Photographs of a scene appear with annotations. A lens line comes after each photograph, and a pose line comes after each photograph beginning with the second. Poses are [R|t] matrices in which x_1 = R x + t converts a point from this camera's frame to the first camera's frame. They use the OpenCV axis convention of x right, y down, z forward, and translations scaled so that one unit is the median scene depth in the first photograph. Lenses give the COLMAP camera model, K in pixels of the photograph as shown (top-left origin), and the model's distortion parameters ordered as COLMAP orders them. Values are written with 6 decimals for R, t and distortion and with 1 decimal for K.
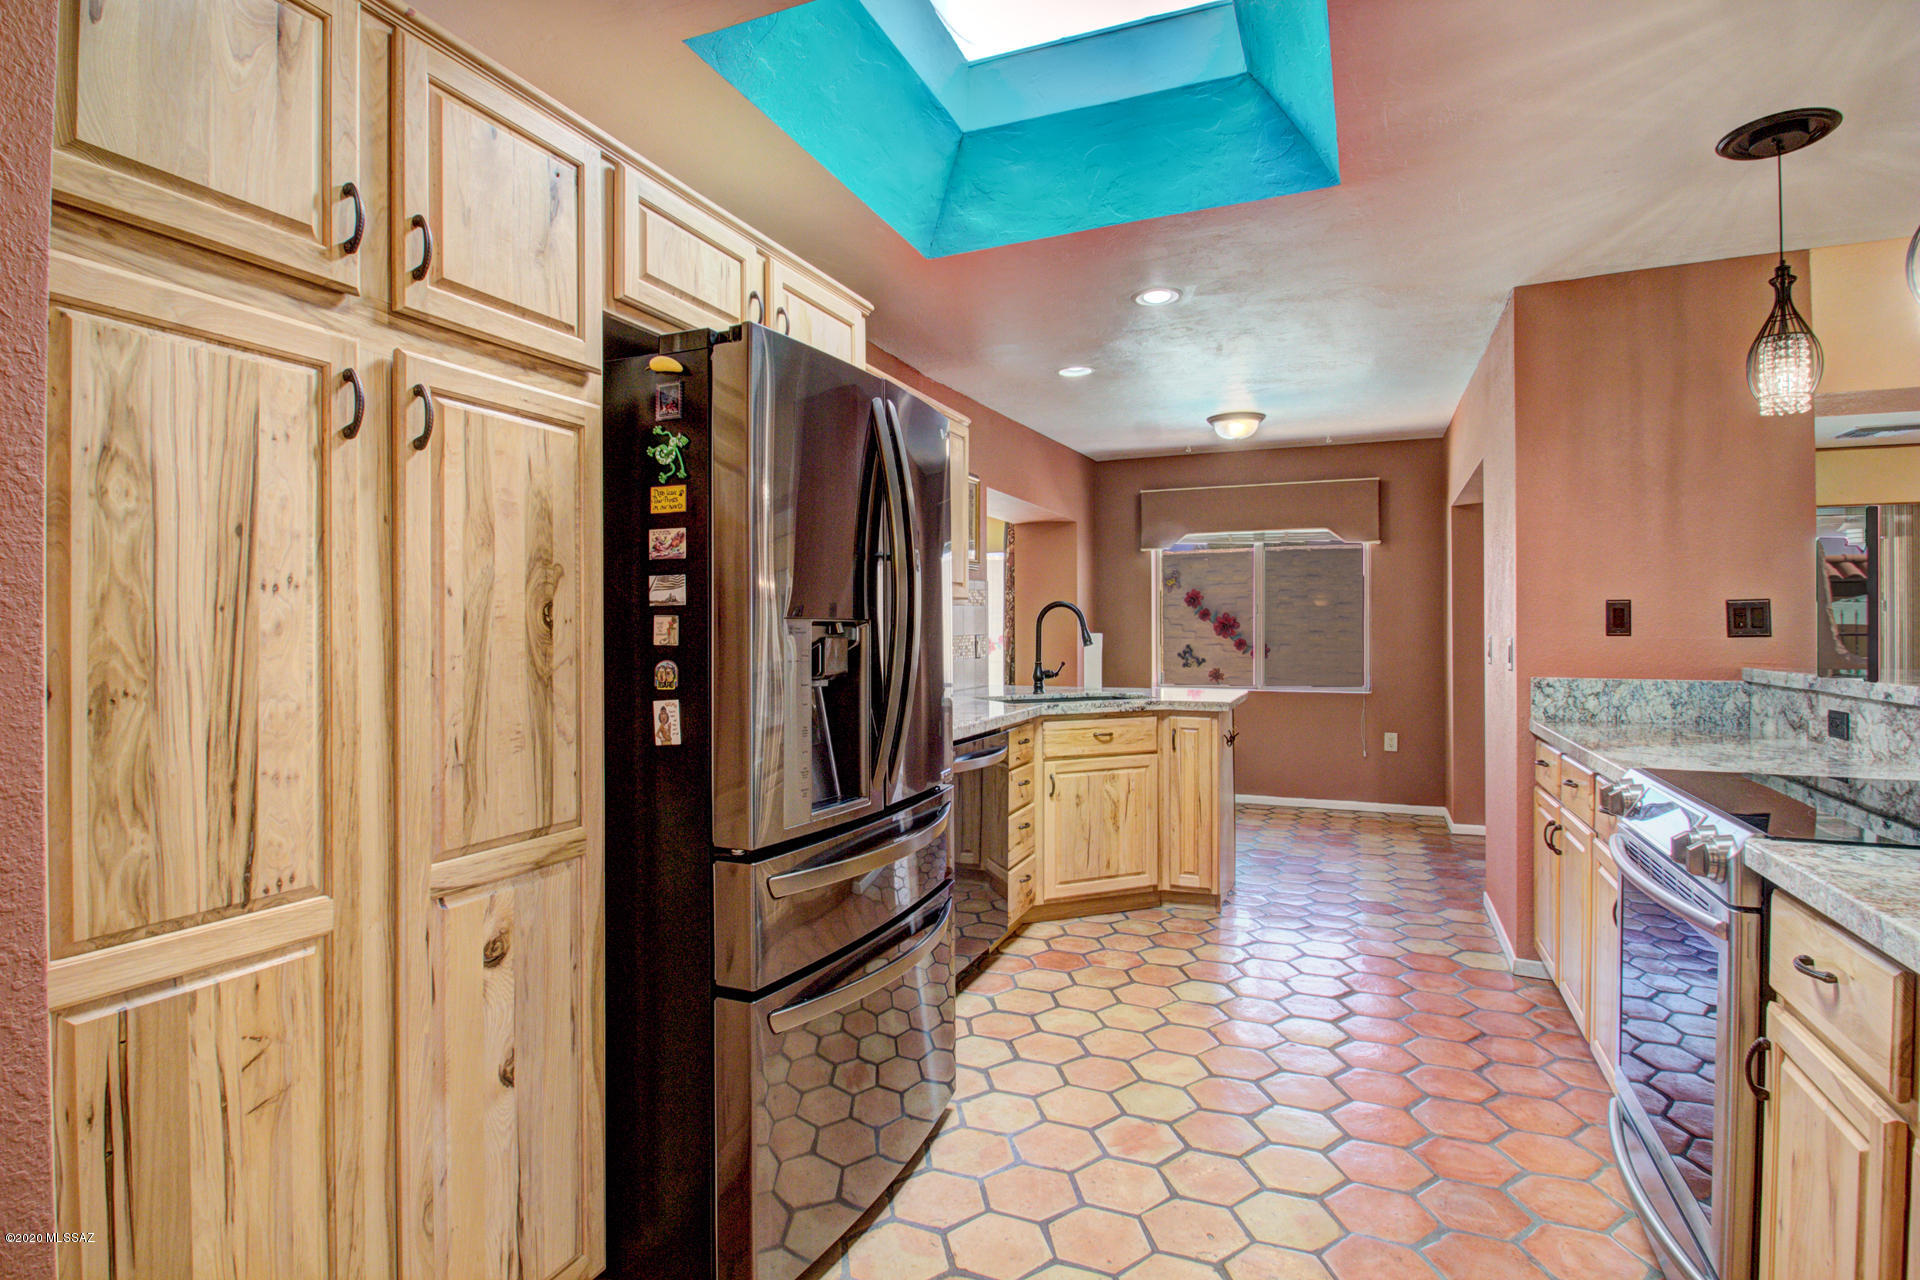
lens RADIAL K [[1011.9, 0, 957.4], [0, 1011.9, 635.1], [0, 0, 1]] dist [-0.002914, -0.003349]
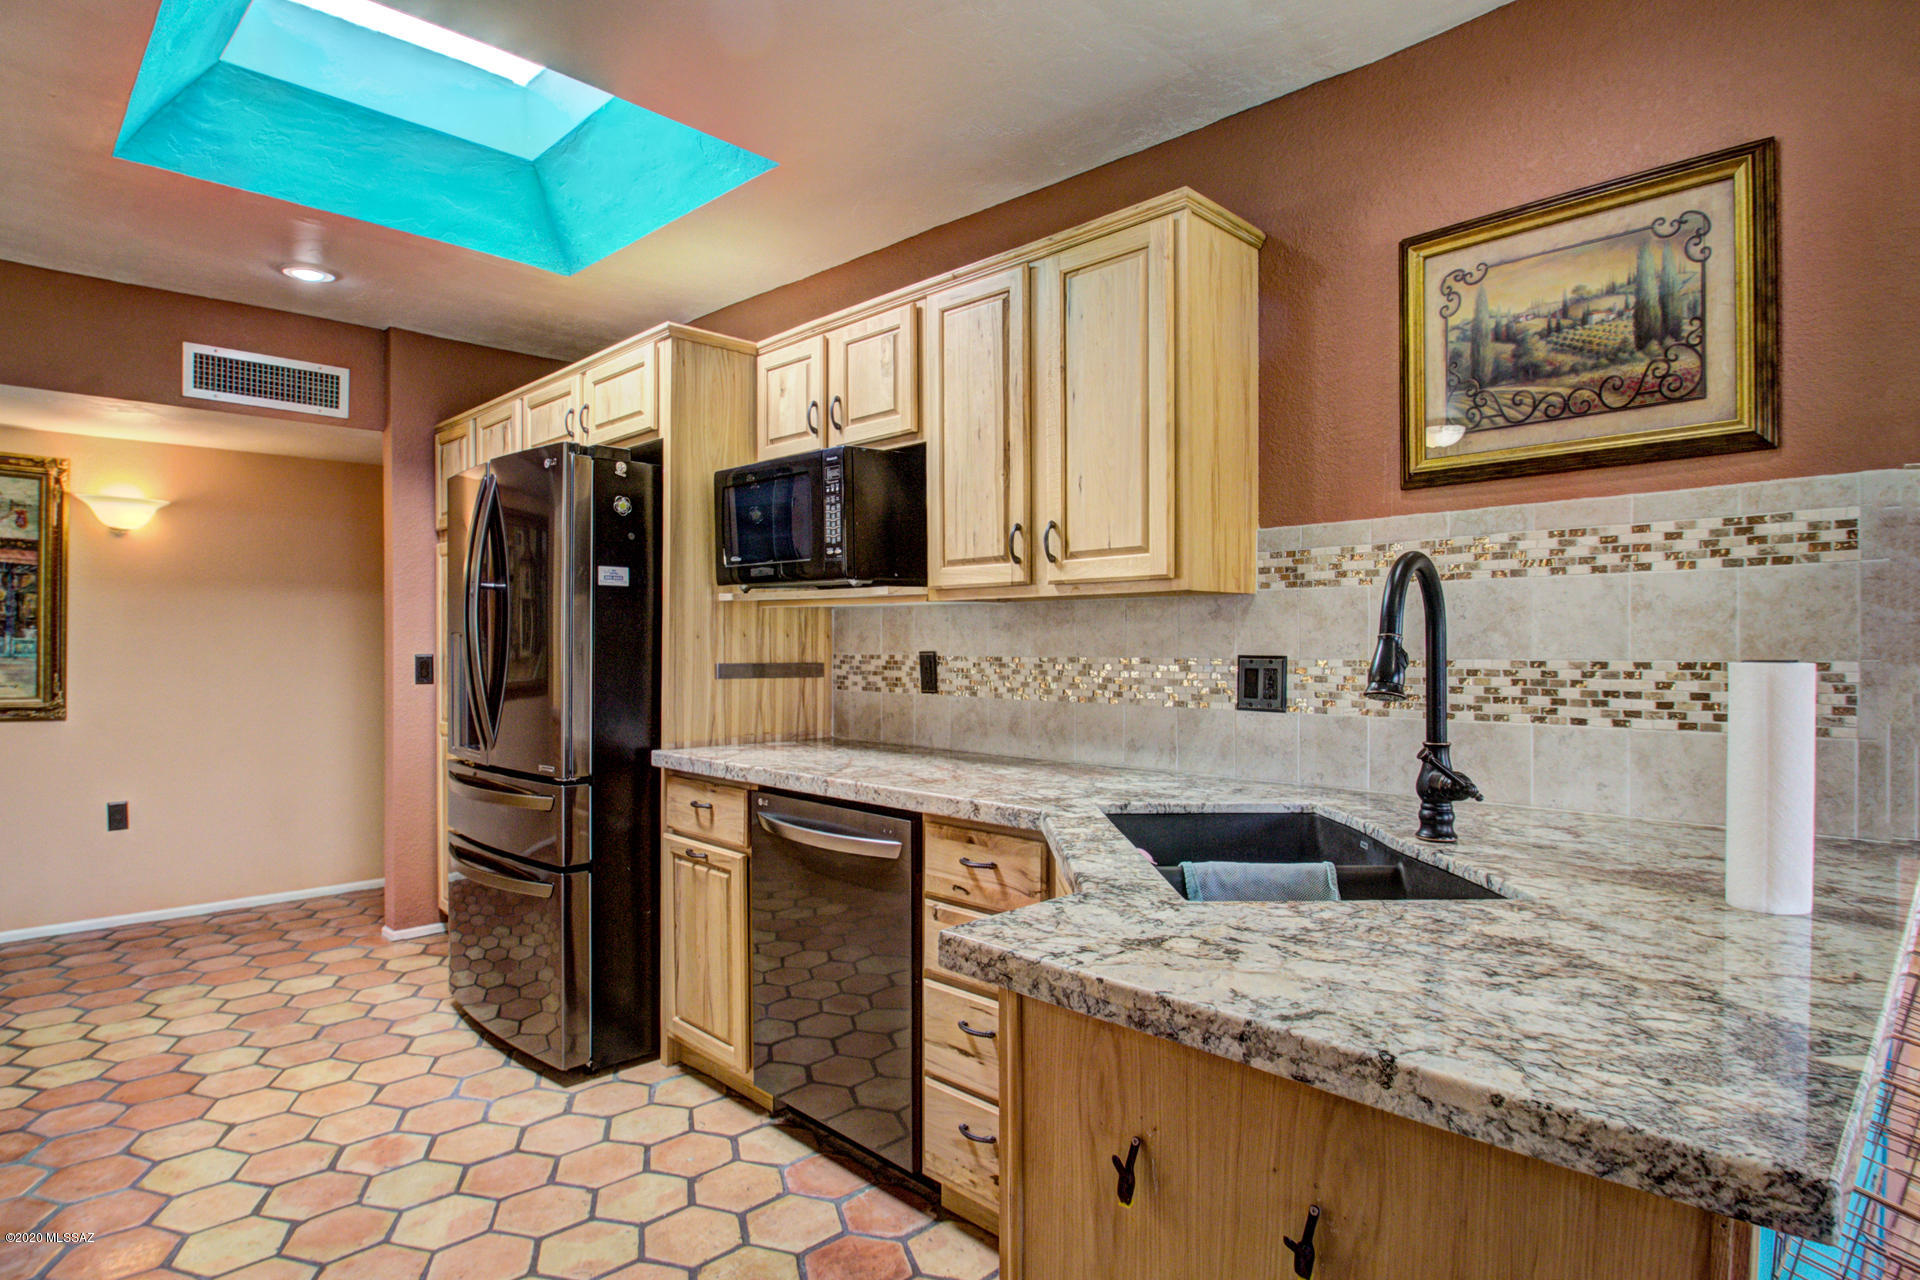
lens RADIAL K [[1011.9, 0, 952.5], [0, 1011.9, 634.1], [0, 0, 1]] dist [-0.002914, -0.003349]
pose [[-0.389232, -0.003387, -0.921133, 0.624358], [-0.011636, 0.999932, 0.001240, -0.013031], [0.921066, 0.011201, -0.389245, 1.359359]]
